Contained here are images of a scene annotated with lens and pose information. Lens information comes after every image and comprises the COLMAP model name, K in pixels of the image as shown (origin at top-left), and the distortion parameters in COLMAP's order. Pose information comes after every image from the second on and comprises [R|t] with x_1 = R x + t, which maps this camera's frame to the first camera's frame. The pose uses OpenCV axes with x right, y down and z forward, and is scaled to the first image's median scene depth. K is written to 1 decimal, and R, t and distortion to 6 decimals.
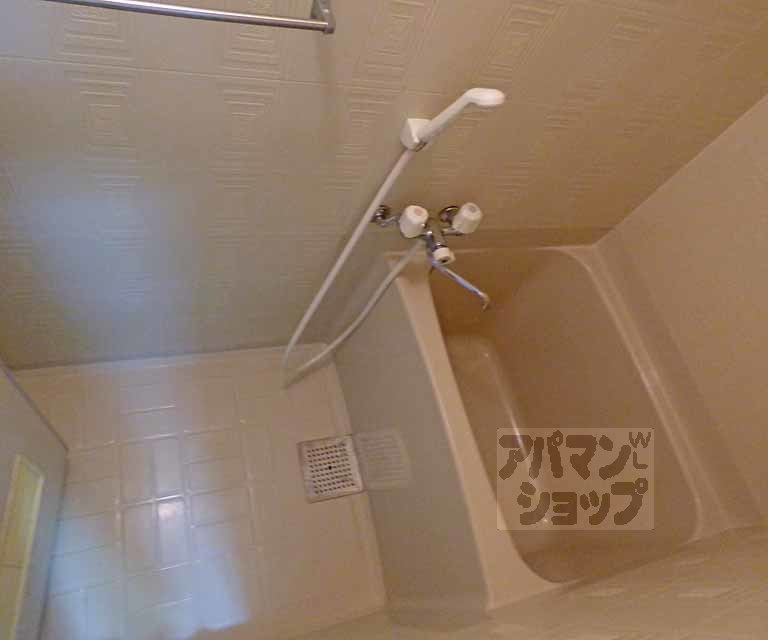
lens RADIAL K [[535.9, 0, 384.0], [0, 535.9, 320.0], [0, 0, 1]] dist [0.008099, -0.004167]
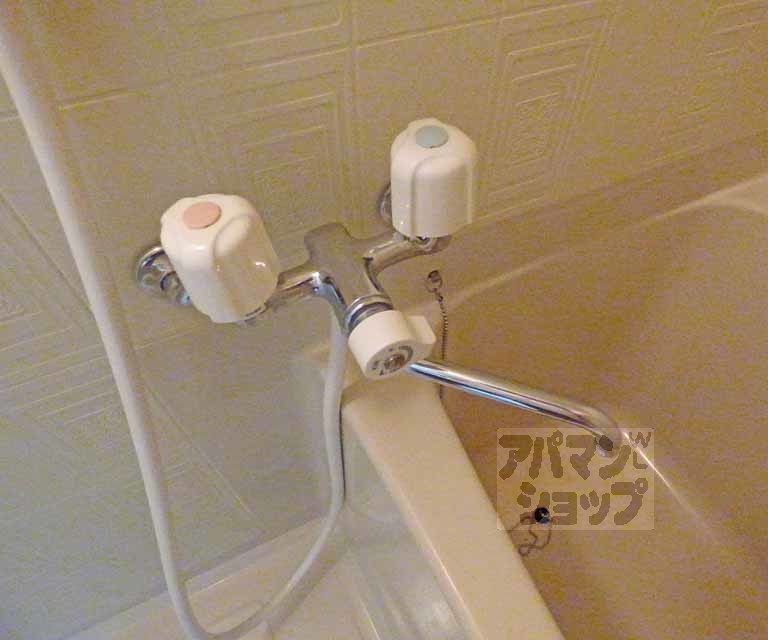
lens RADIAL K [[509.2, 0, 384.0], [0, 509.2, 320.0], [0, 0, 1]] dist [-0.011397, -0.002012]
pose [[0.919349, -0.353091, -0.173565, 0.151511], [0.329818, 0.932159, -0.149332, -0.090058], [0.214518, 0.080044, 0.973435, 0.735751]]
